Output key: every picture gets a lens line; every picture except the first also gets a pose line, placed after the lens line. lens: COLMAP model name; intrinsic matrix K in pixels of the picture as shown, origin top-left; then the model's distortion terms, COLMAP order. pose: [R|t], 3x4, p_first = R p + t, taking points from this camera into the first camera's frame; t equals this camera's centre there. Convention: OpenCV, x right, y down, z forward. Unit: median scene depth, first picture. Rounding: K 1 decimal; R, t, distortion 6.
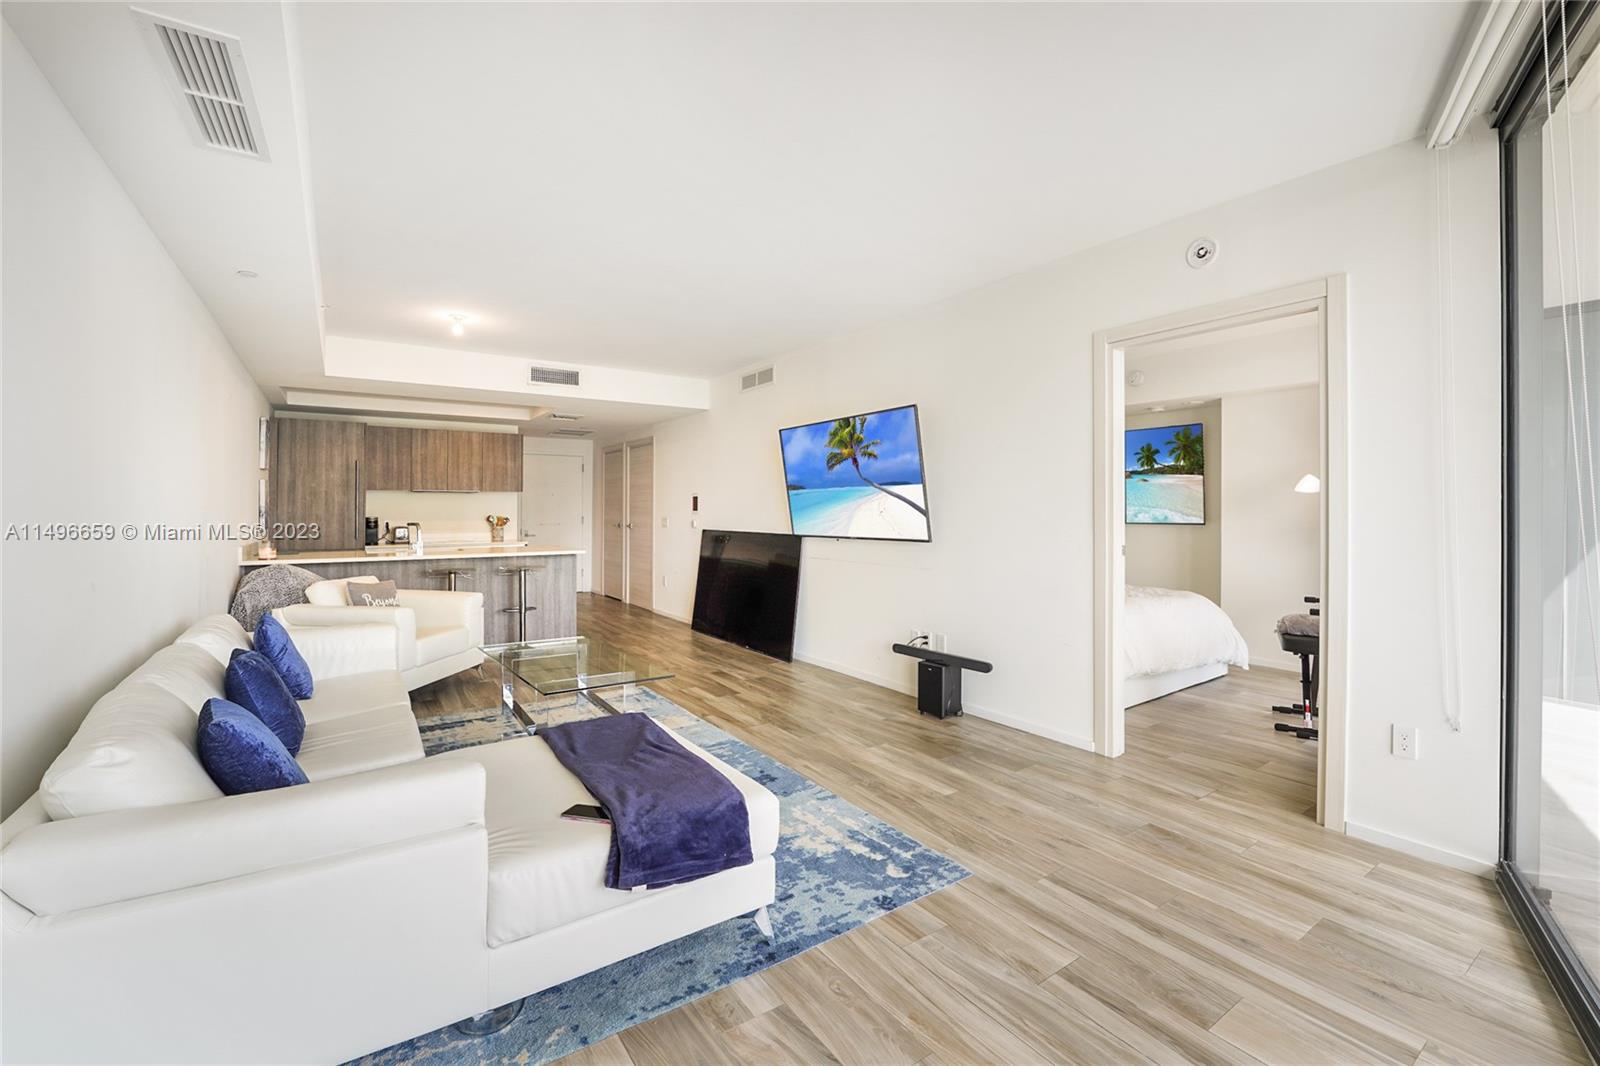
lens RADIAL K [[678.4, 0, 795.1], [0, 678.4, 515.5], [0, 0, 1]] dist [-0.036378, -0.001310]
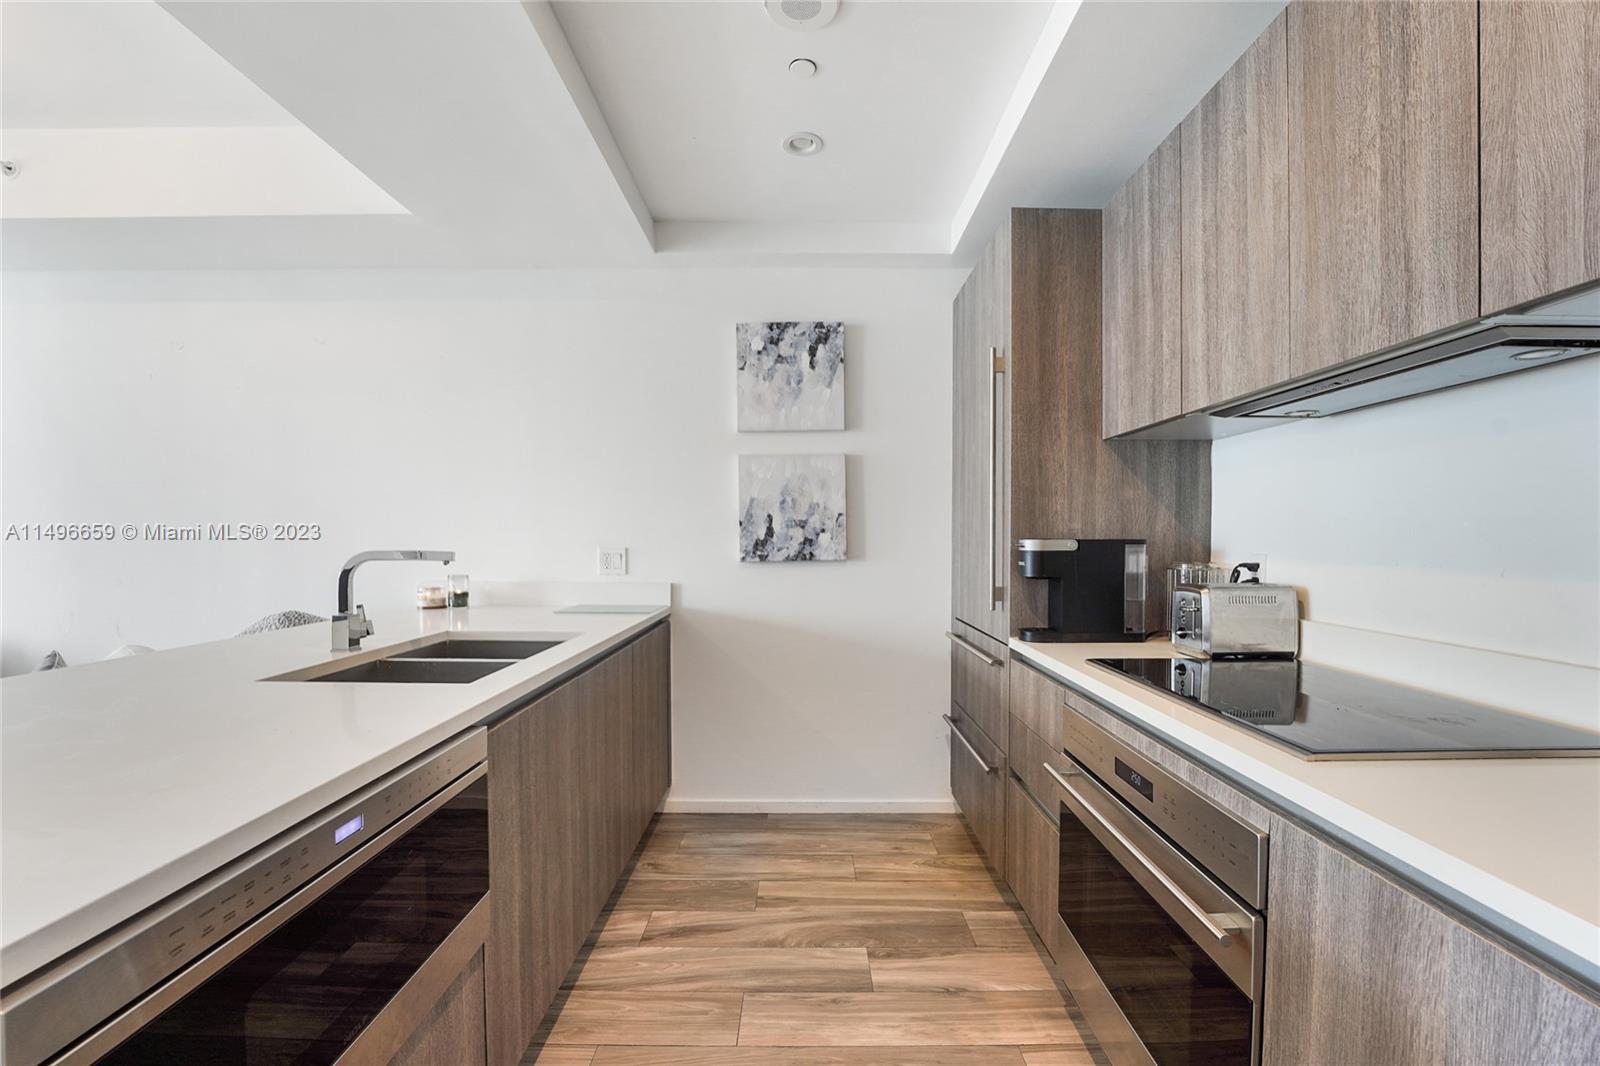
lens RADIAL K [[688.7, 0, 811.3], [0, 688.7, 557.6], [0, 0, 1]] dist [-0.023230, 0.000711]
pose [[-0.547900, 0.027136, -0.836103, -0.514130], [-0.006042, 0.999319, 0.036393, 0.001942], [0.836522, 0.024991, -0.547363, 1.628327]]
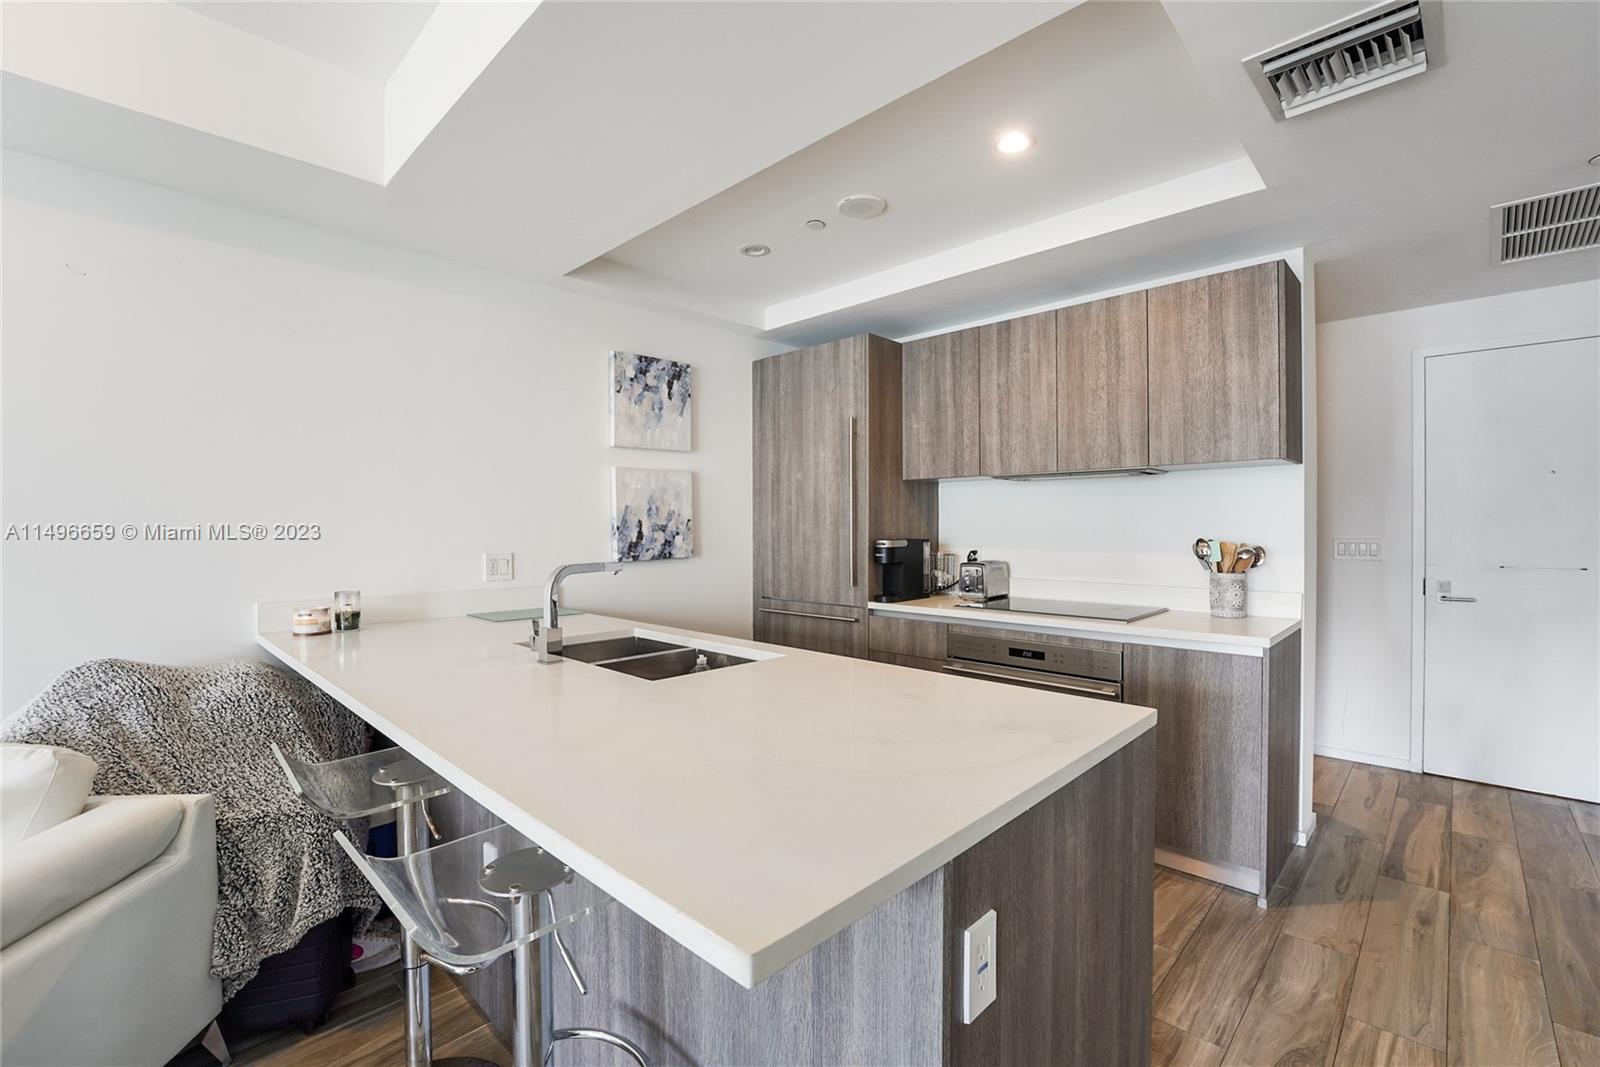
lens RADIAL K [[688.7, 0, 798.5], [0, 688.7, 533.3], [0, 0, 1]] dist [-0.023230, 0.000711]
pose [[0.218434, 0.016044, -0.975720, -0.281768], [-0.004306, 0.999871, 0.015477, -0.011972], [0.975842, 0.000821, 0.218475, 1.266998]]
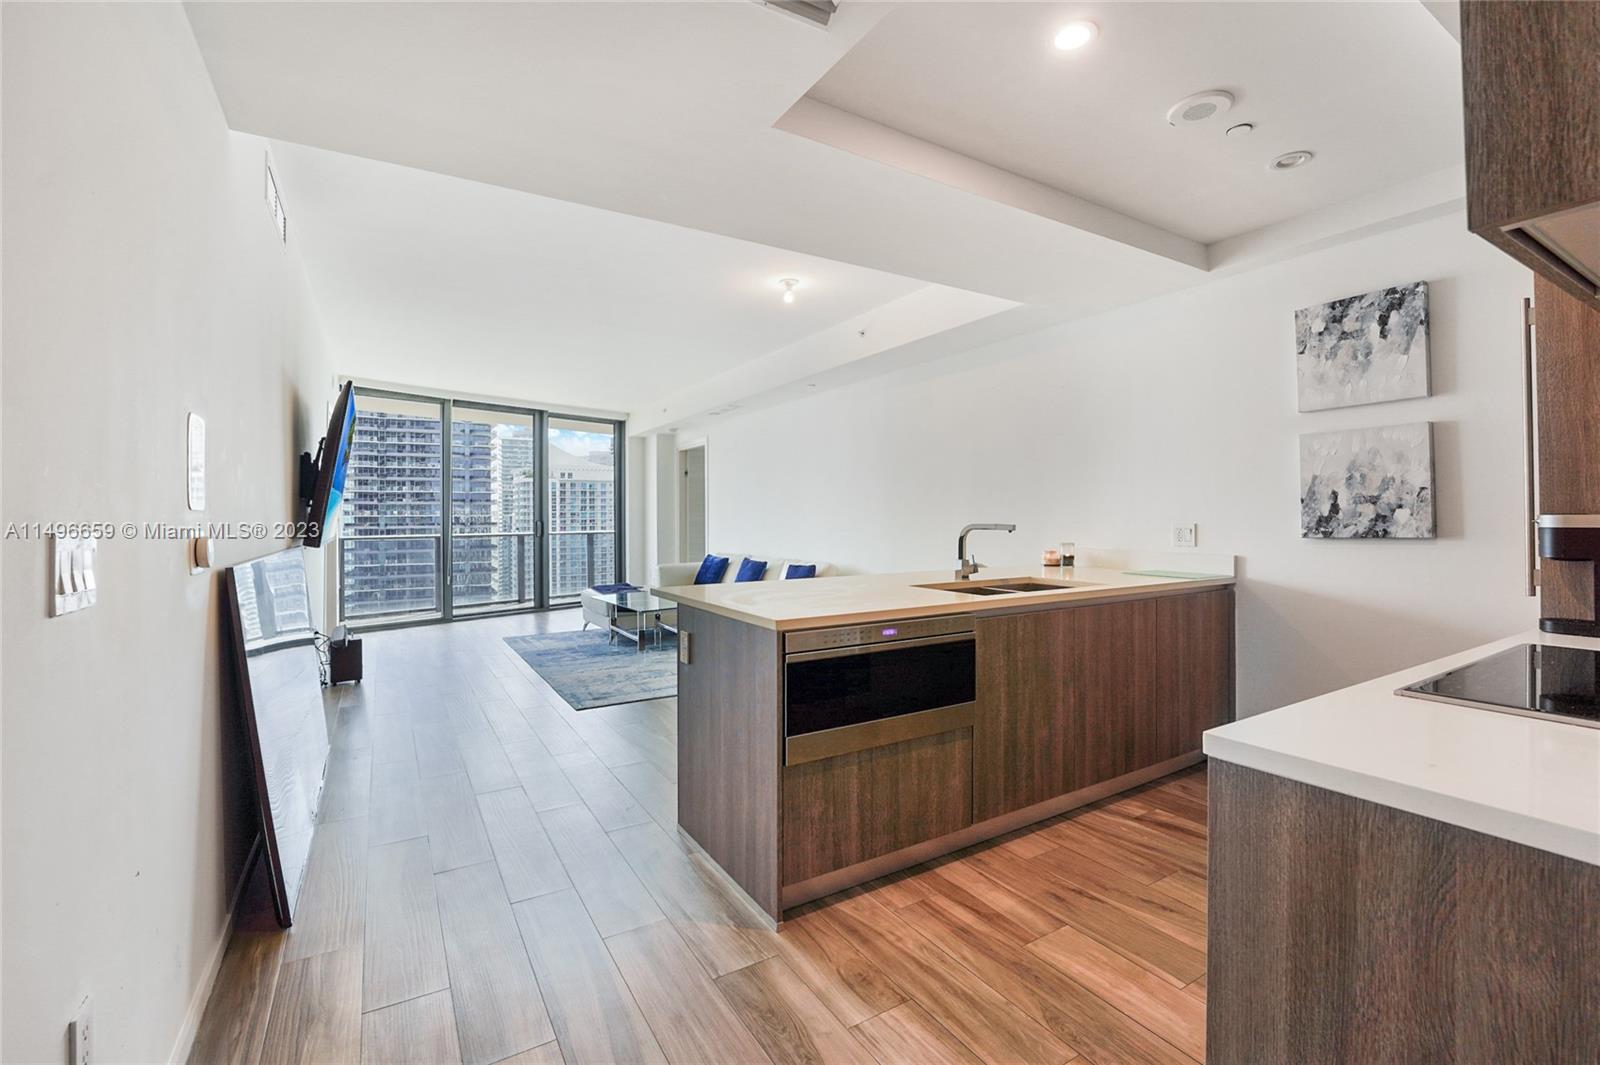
lens RADIAL K [[688.7, 0, 806.9], [0, 688.7, 515.2], [0, 0, 1]] dist [-0.023230, 0.000711]
pose [[-0.999464, 0.009287, 0.031381, -0.554276], [0.009452, 0.999942, 0.005124, 0.000110], [-0.031332, 0.005417, -0.999494, 1.881958]]
